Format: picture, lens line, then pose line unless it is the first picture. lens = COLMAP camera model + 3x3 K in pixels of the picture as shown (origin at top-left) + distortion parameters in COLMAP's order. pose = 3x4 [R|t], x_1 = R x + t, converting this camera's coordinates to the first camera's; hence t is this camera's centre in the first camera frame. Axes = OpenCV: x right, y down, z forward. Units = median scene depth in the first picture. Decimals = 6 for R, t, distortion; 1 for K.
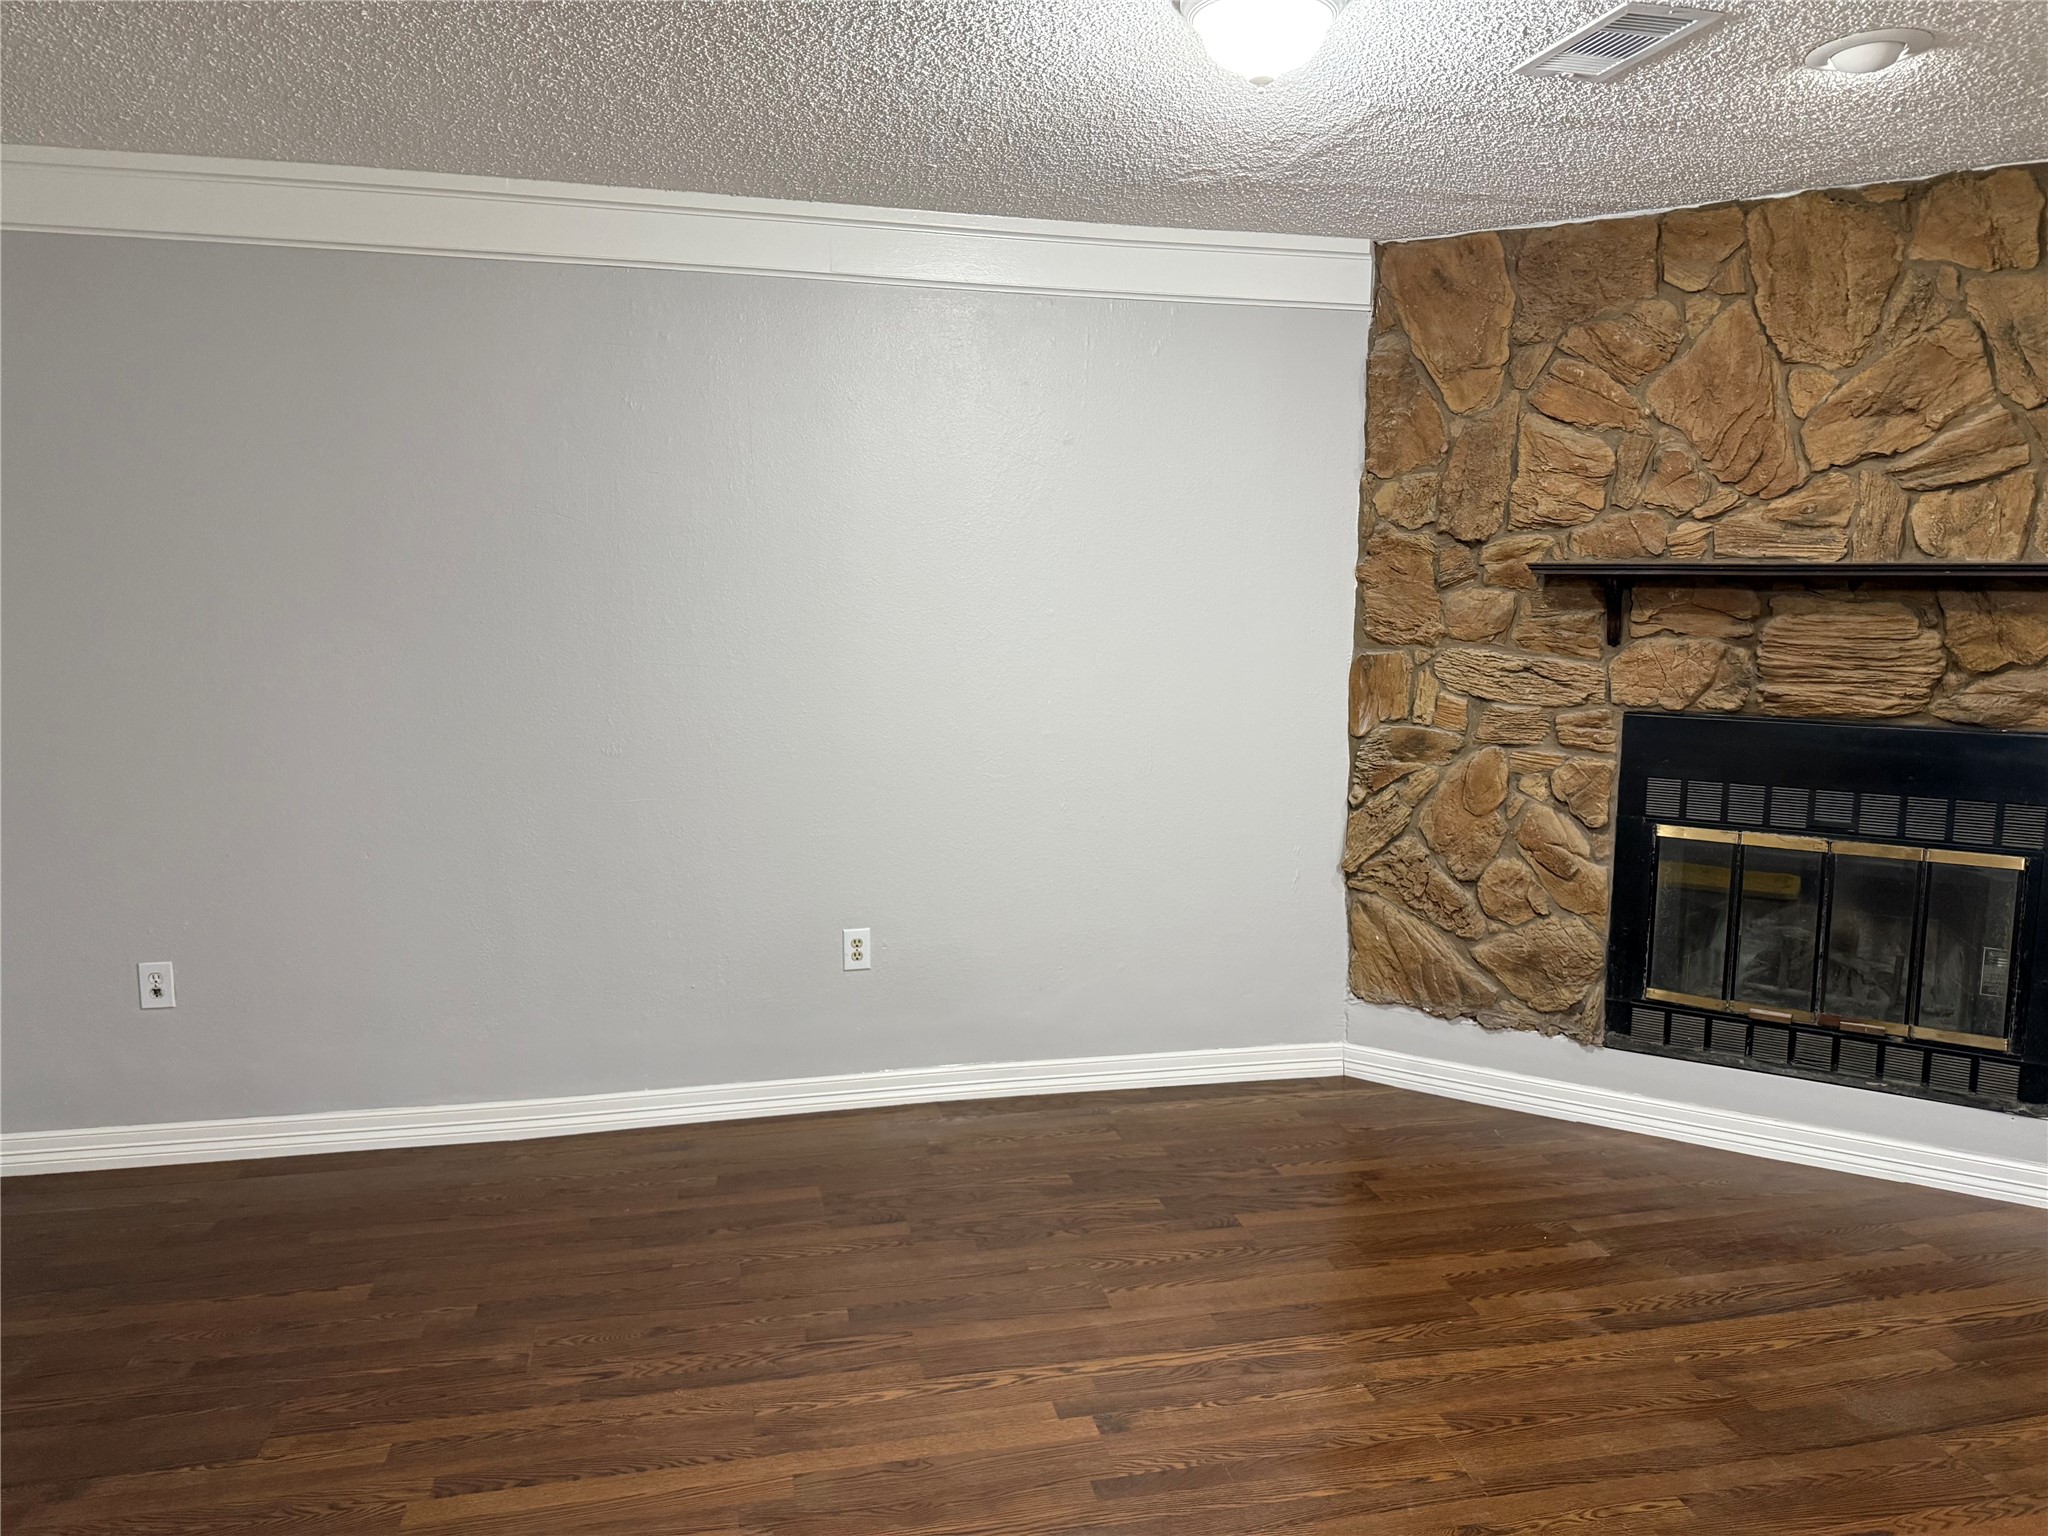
lens RADIAL K [[1458.2, 0, 1018.1], [0, 1458.2, 768.0], [0, 0, 1]] dist [0.012025, -0.001121]
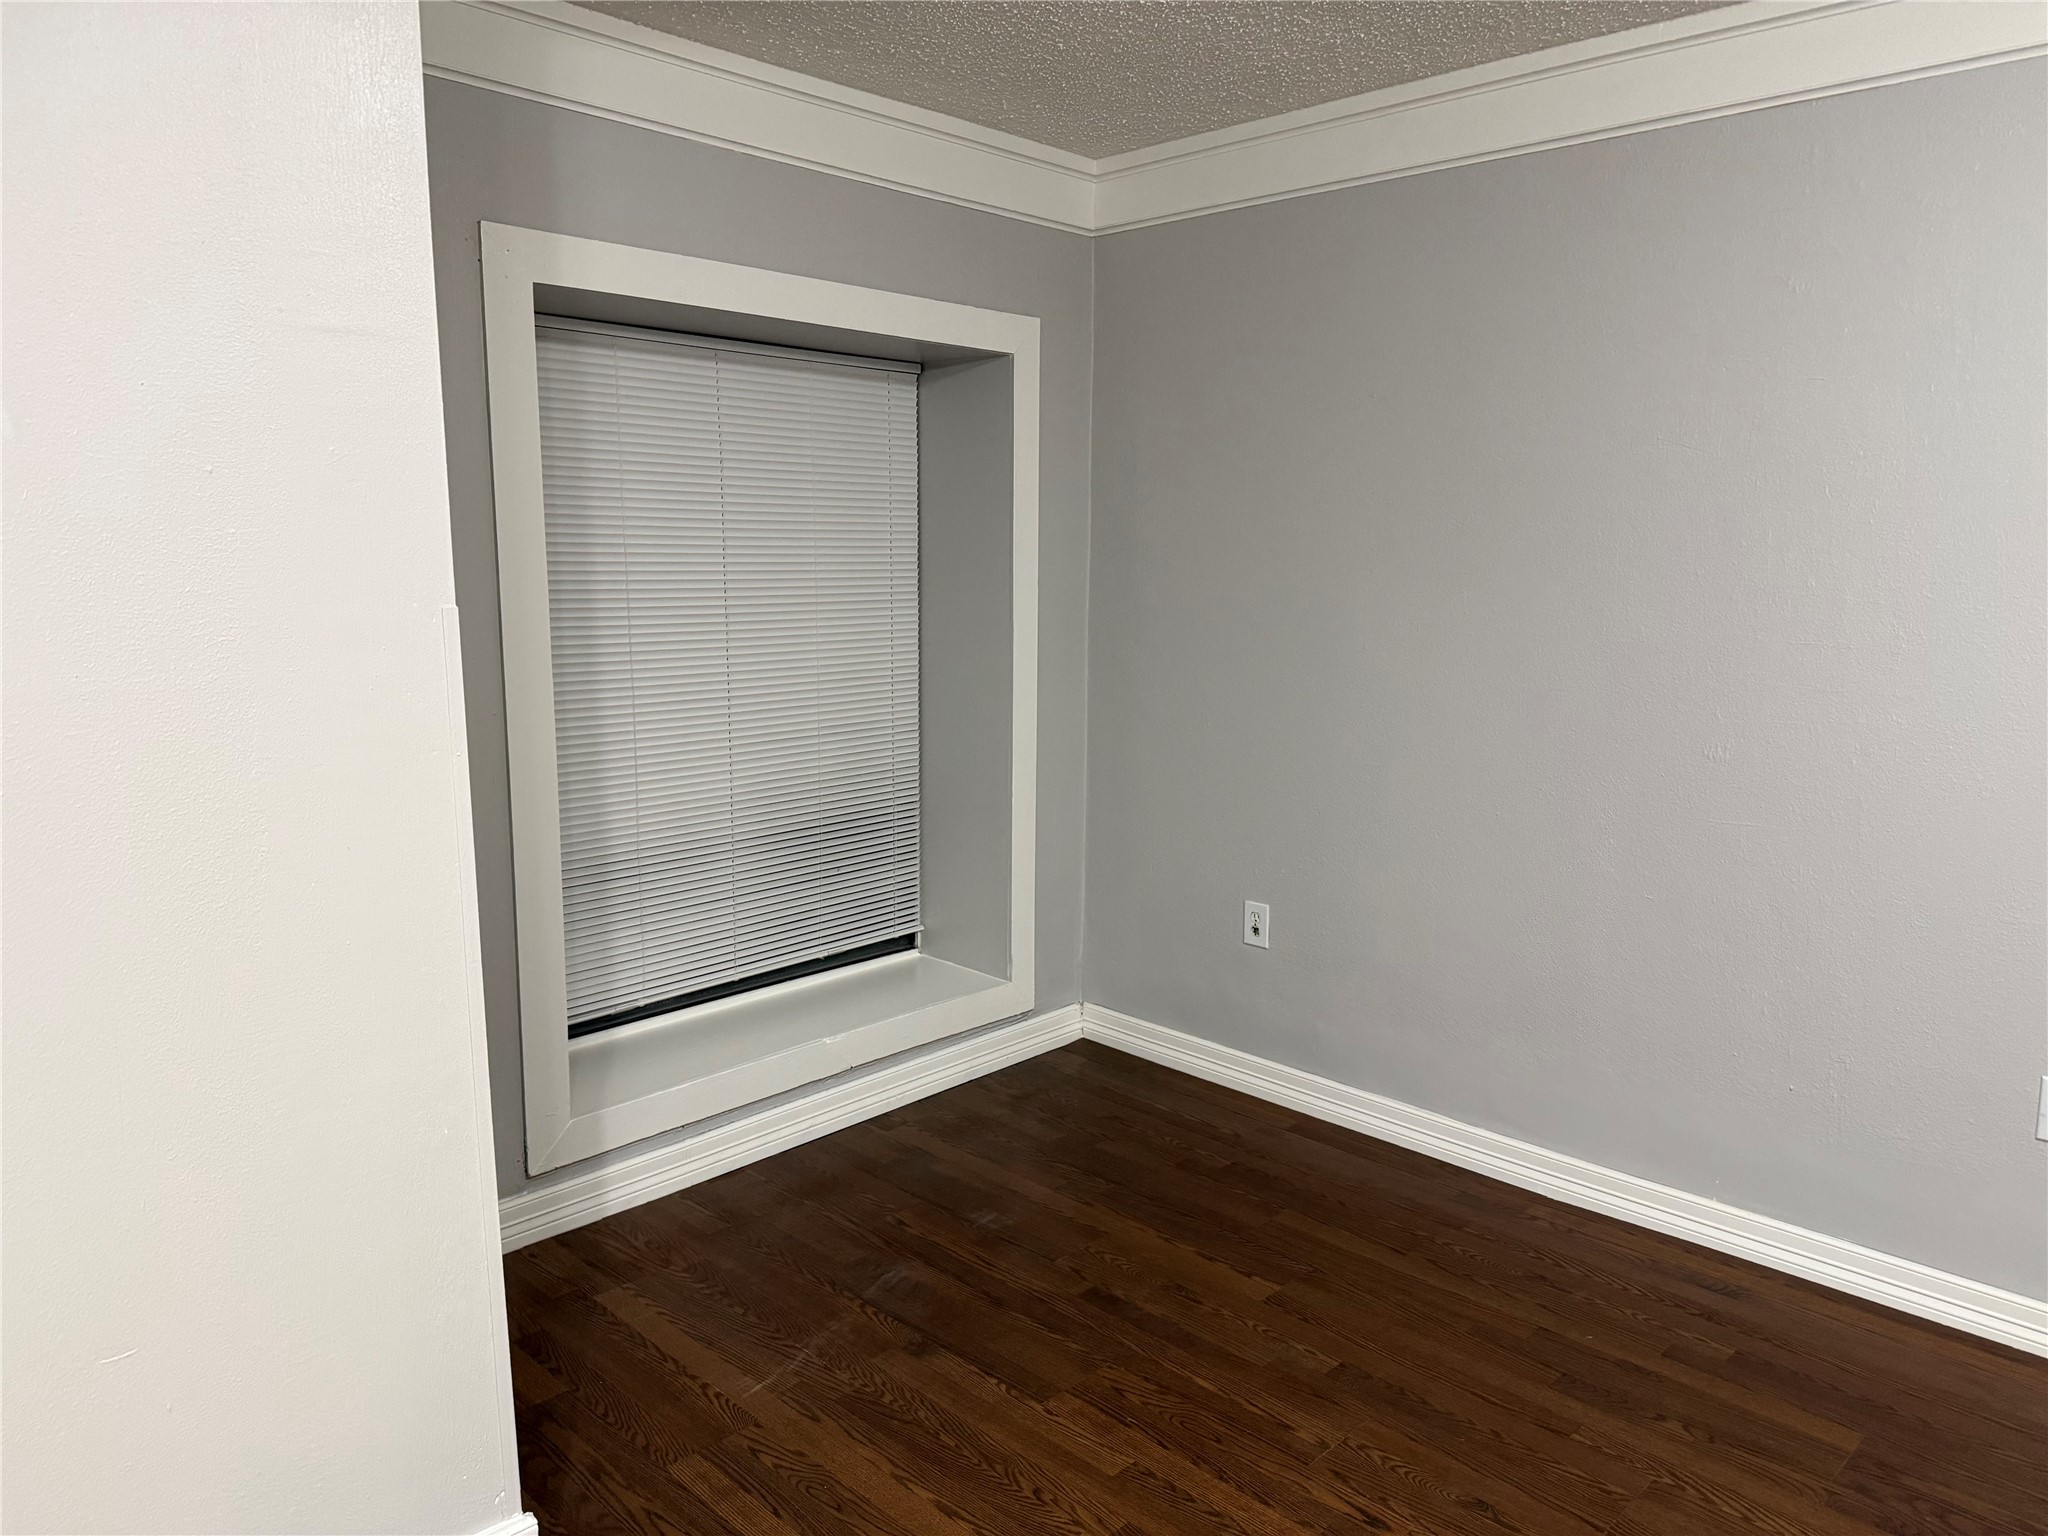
lens RADIAL K [[1458.2, 0, 1024.2], [0, 1458.2, 767.5], [0, 0, 1]] dist [0.012025, -0.001121]
pose [[0.543231, 0.128215, -0.829736, 0.185505], [-0.112935, 0.990448, 0.079110, -0.027938], [0.831953, 0.050732, 0.552522, 0.314507]]
